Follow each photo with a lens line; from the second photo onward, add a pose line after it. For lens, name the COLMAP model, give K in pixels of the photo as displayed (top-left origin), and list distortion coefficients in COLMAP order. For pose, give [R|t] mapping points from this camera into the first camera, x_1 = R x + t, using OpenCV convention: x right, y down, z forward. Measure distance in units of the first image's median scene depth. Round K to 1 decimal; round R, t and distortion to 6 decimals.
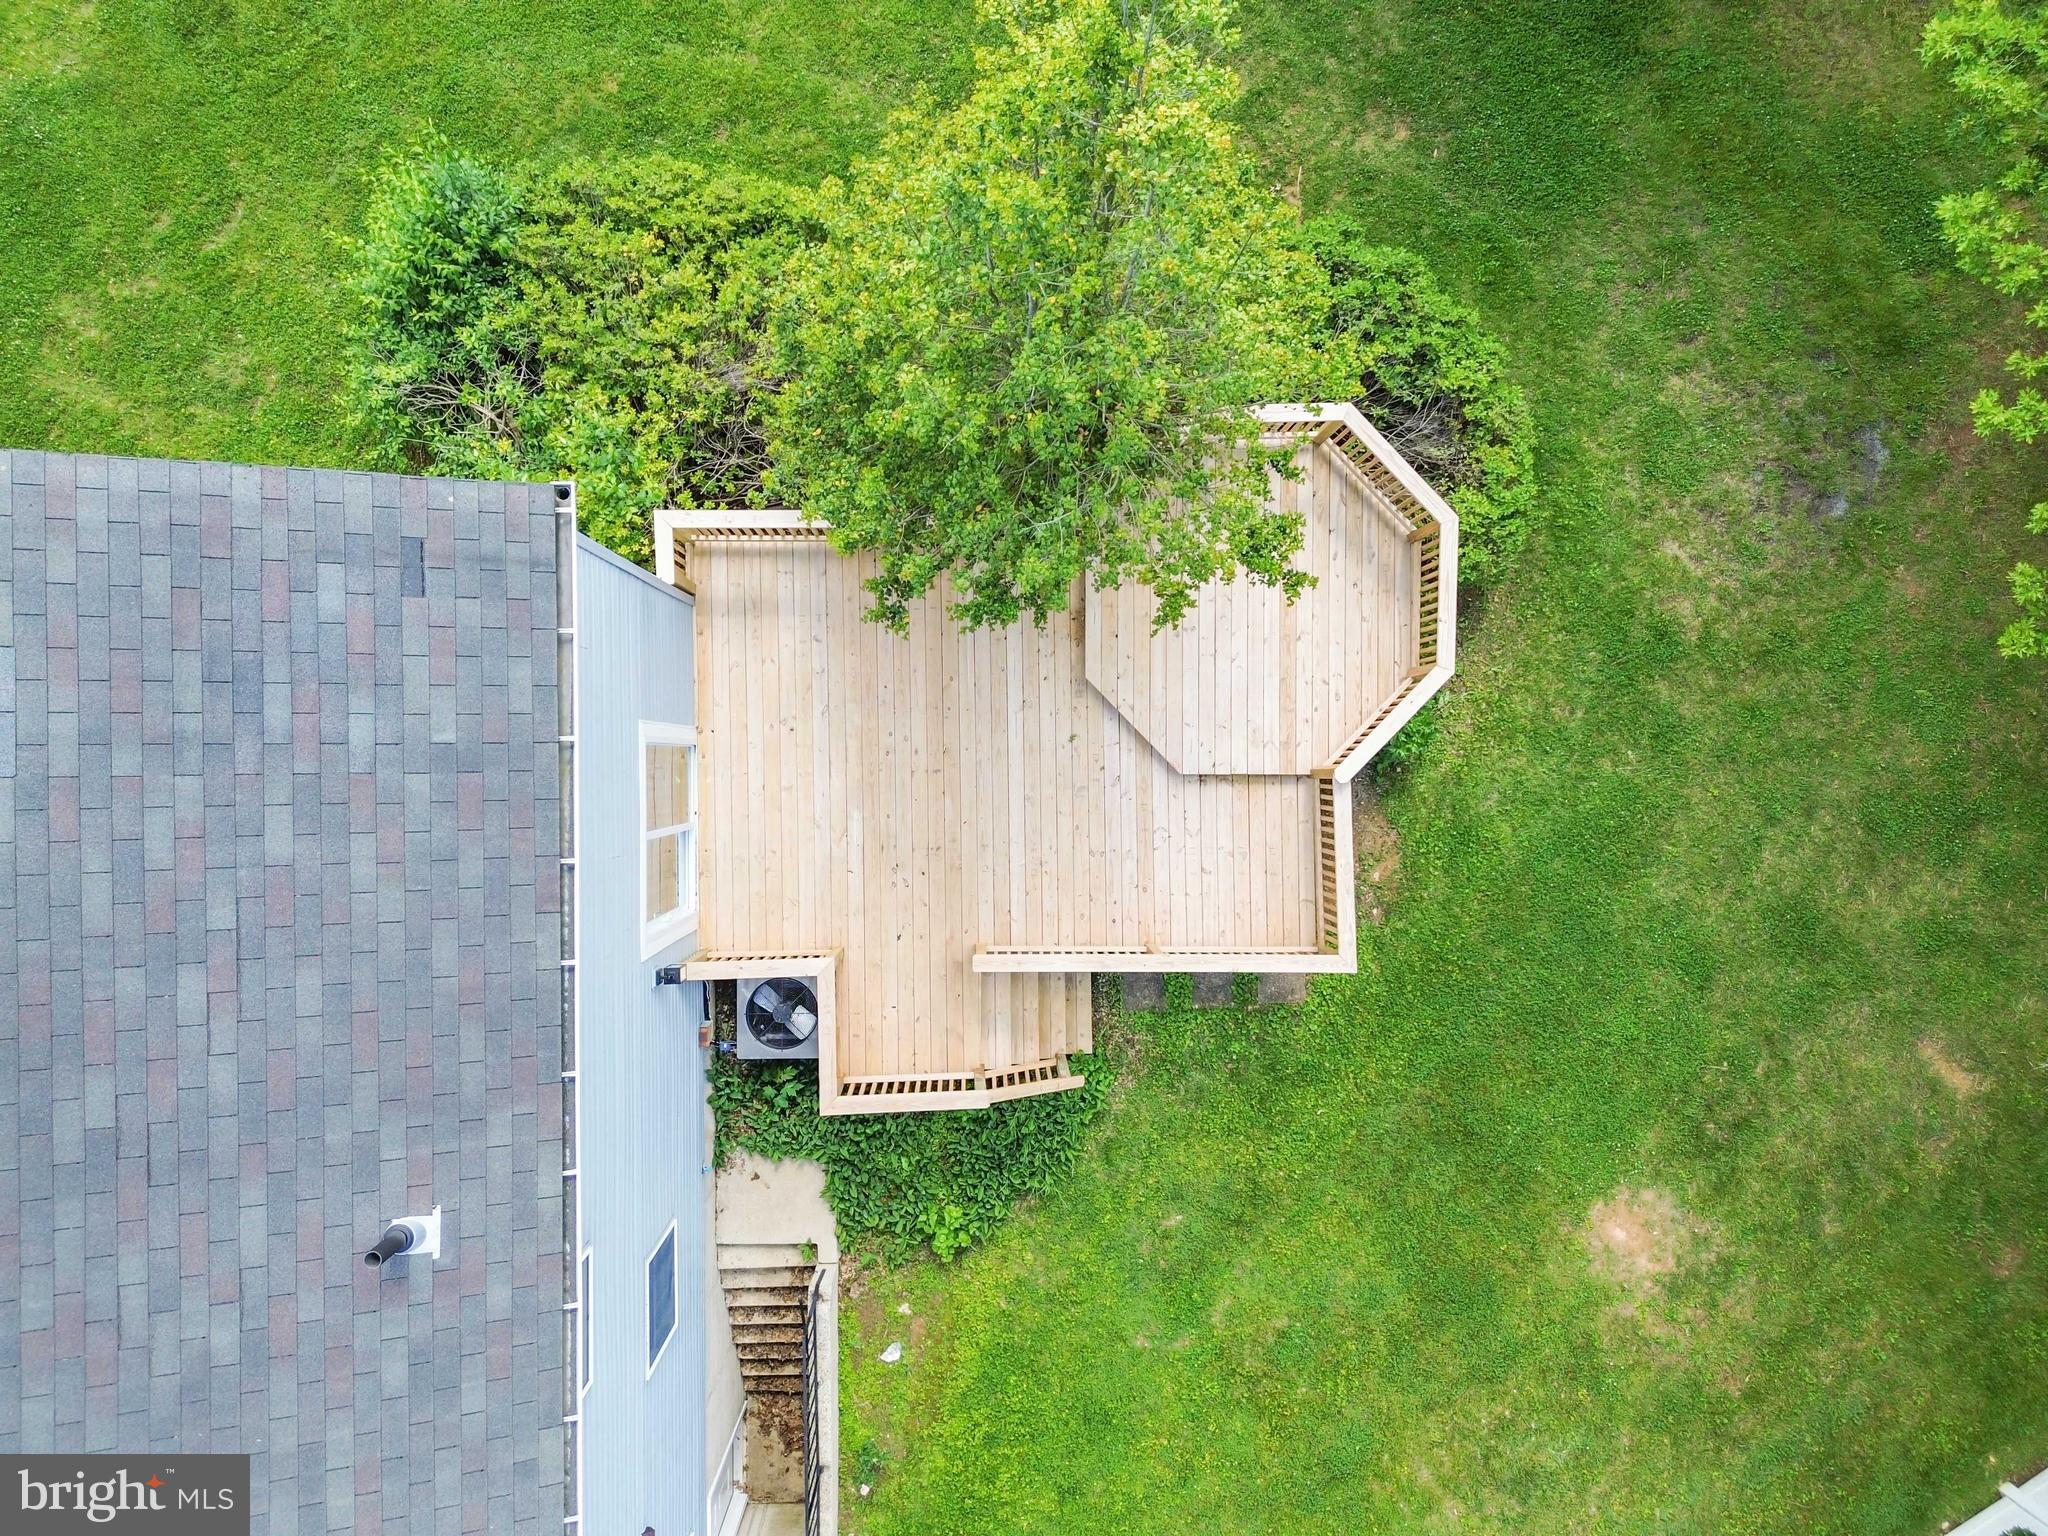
lens RADIAL K [[1443.7, 0, 1037.6], [0, 1443.7, 768.2], [0, 0, 1]] dist [0.047185, -0.026274]
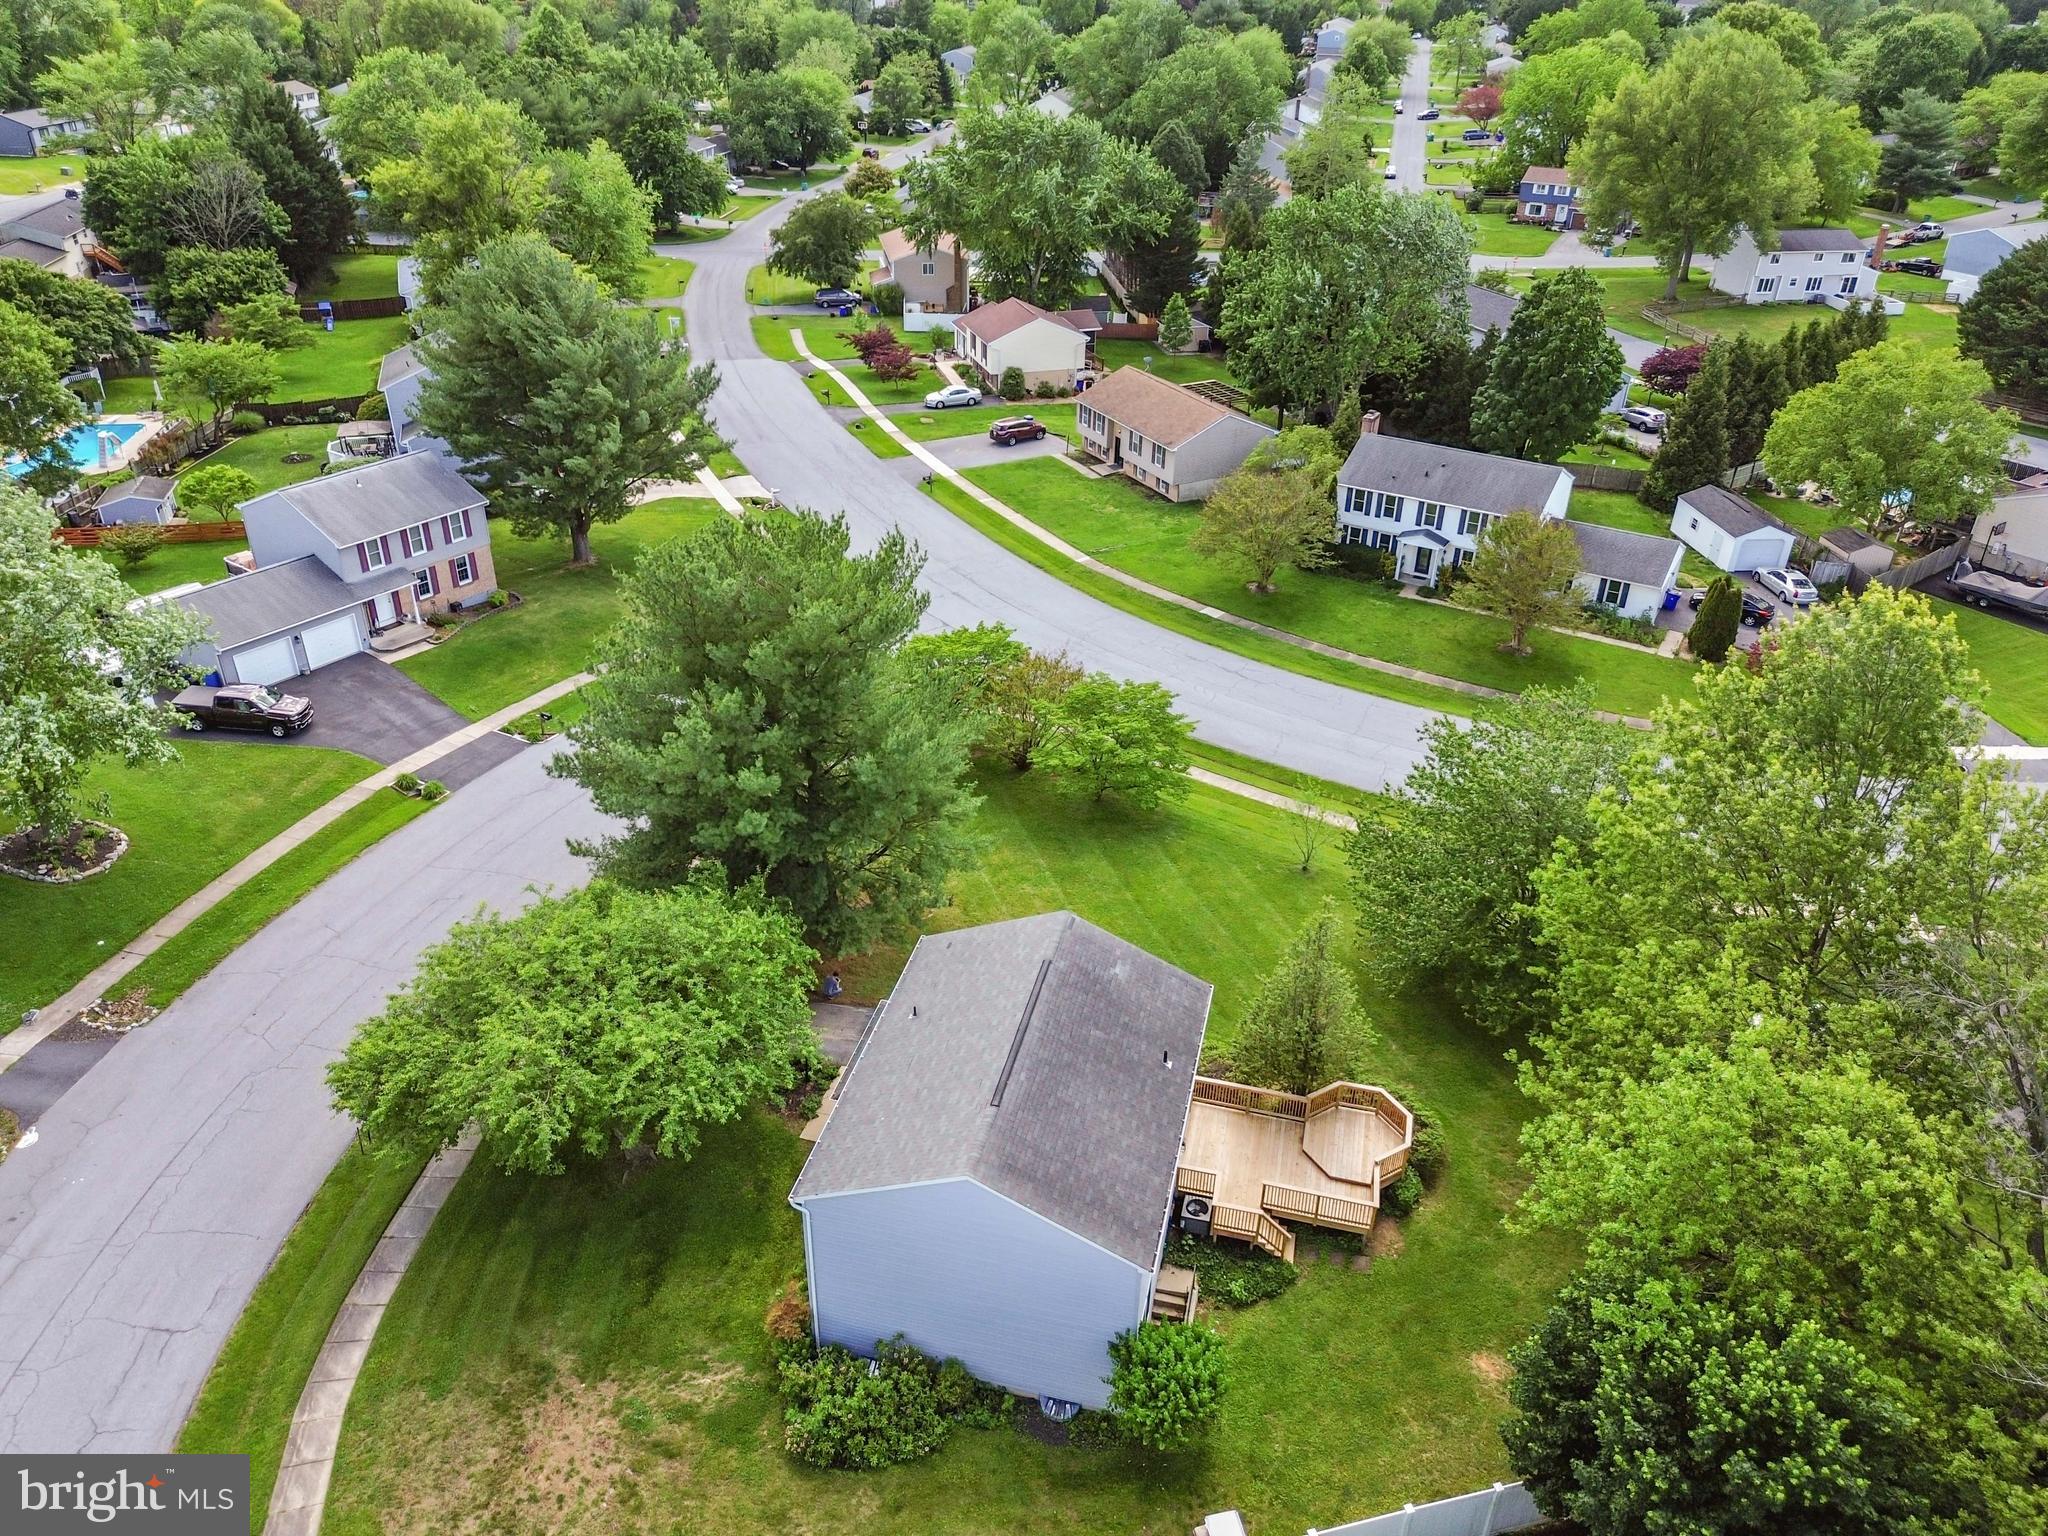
lens RADIAL K [[1443.7, 0, 1018.3], [0, 1443.7, 768.4], [0, 0, 1]] dist [0.047185, -0.026274]
pose [[0.967729, 0.101500, -0.230649, 0.075149], [-0.250600, 0.483775, -0.838547, 2.452184], [0.026469, 0.869287, 0.493599, -1.409155]]
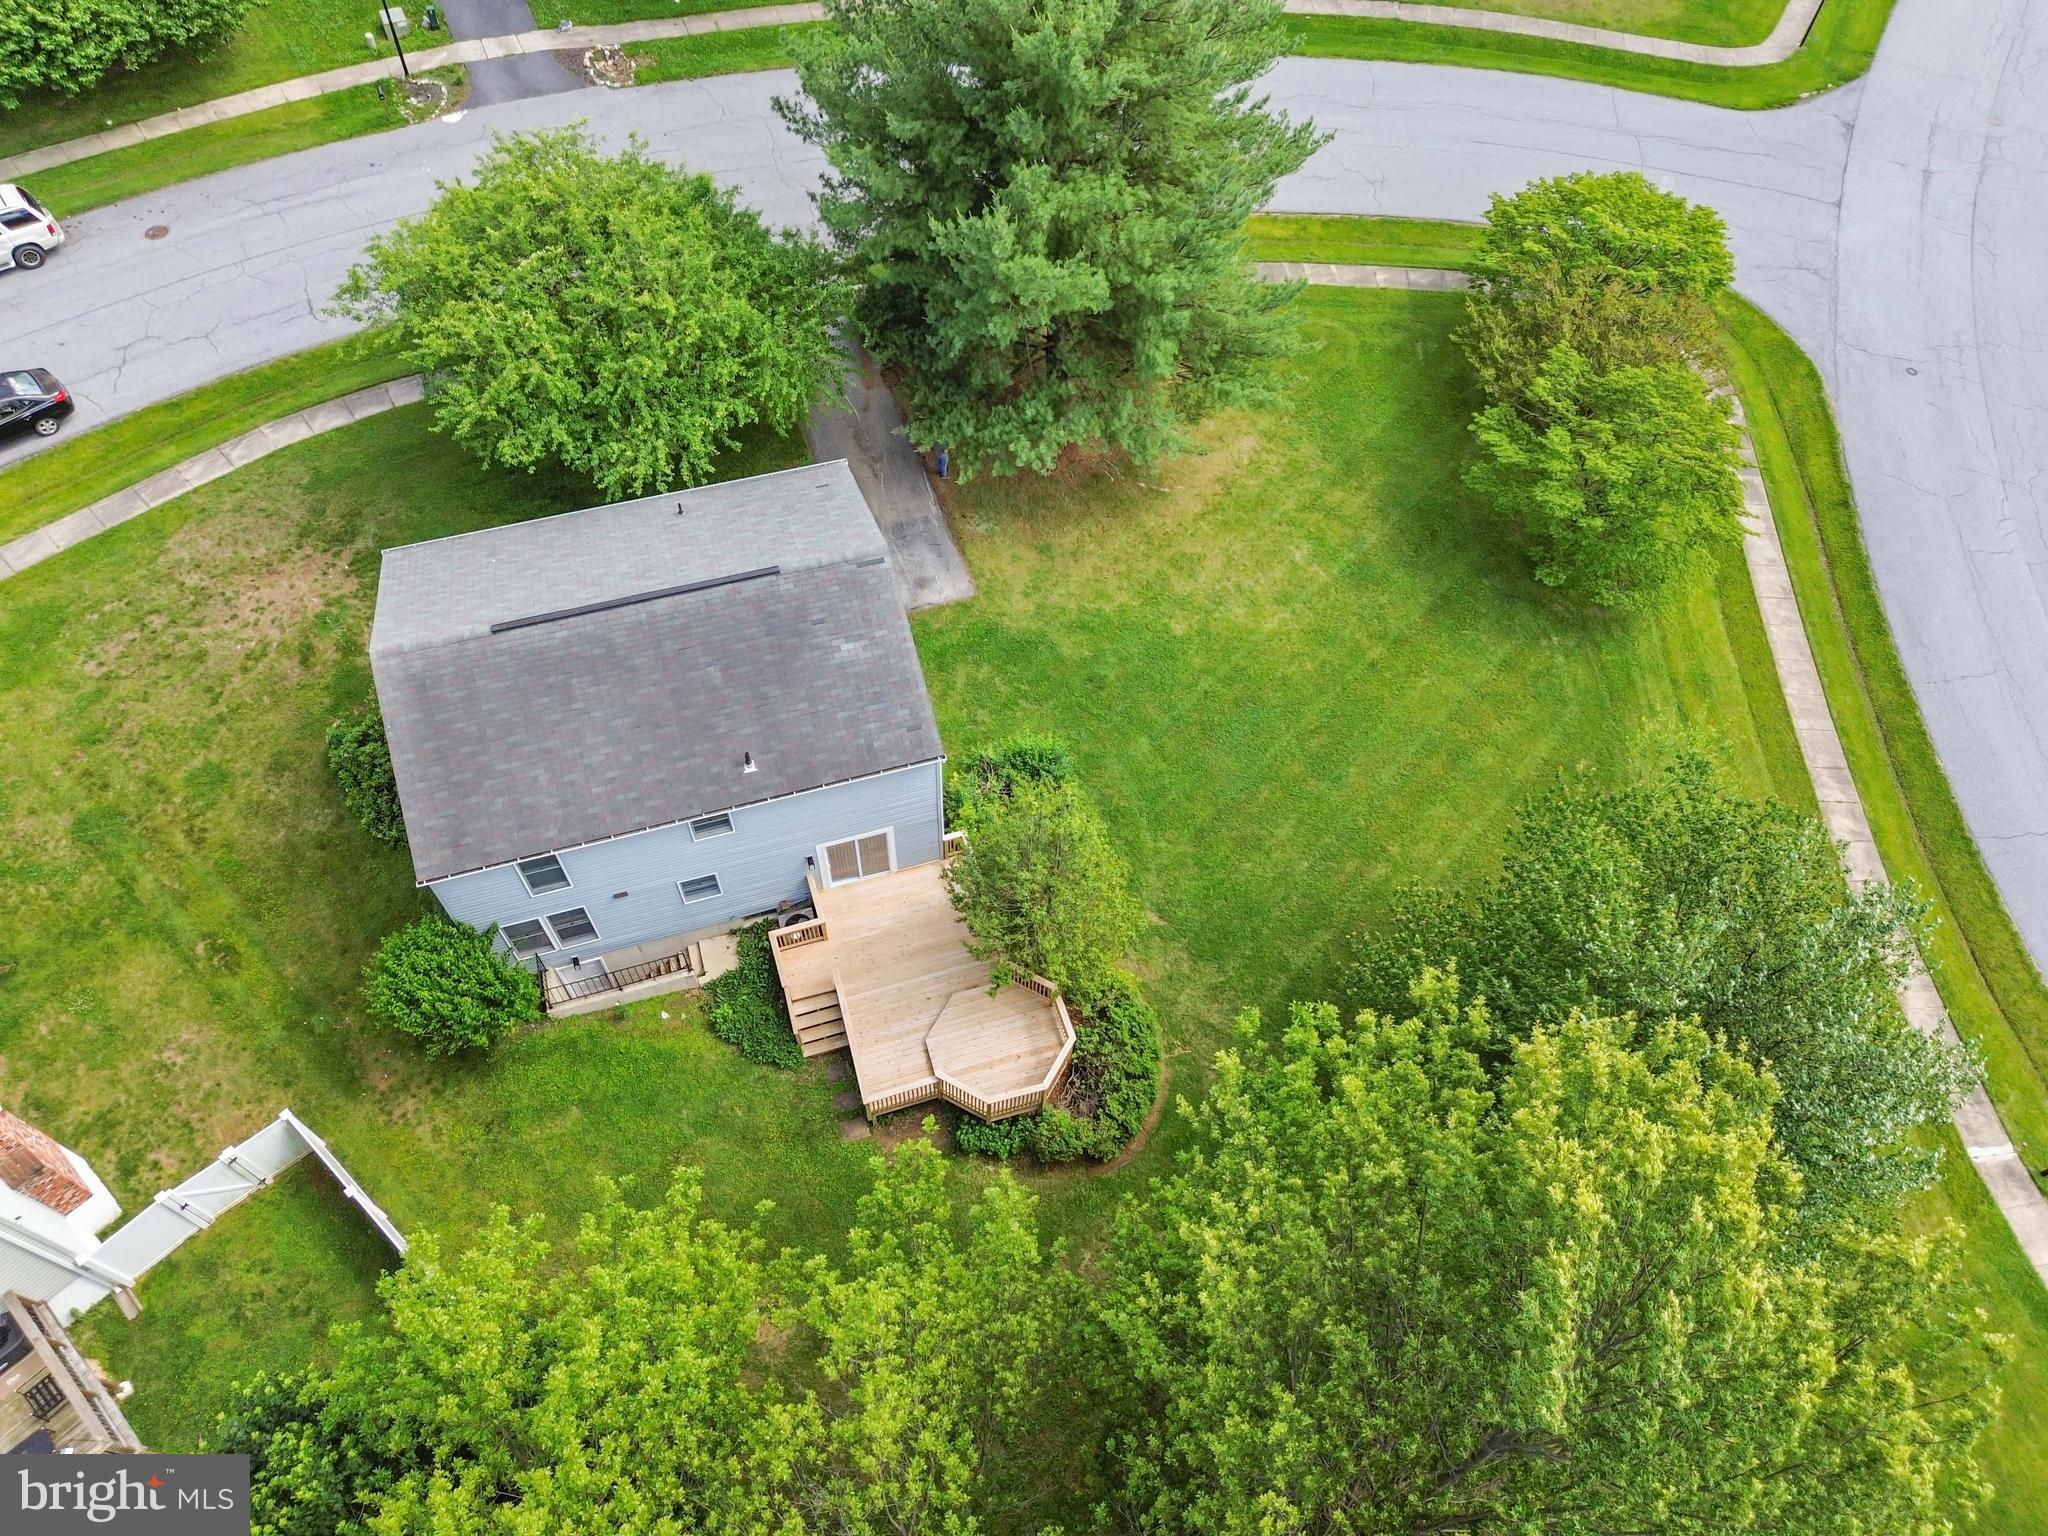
lens RADIAL K [[1443.7, 0, 1025.0], [0, 1443.7, 772.1], [0, 0, 1]] dist [0.047185, -0.026274]
pose [[0.290902, 0.791555, -0.537416, 1.111819], [-0.956417, 0.225712, -0.185257, 0.196172], [-0.025340, 0.567885, 0.822717, -1.301489]]
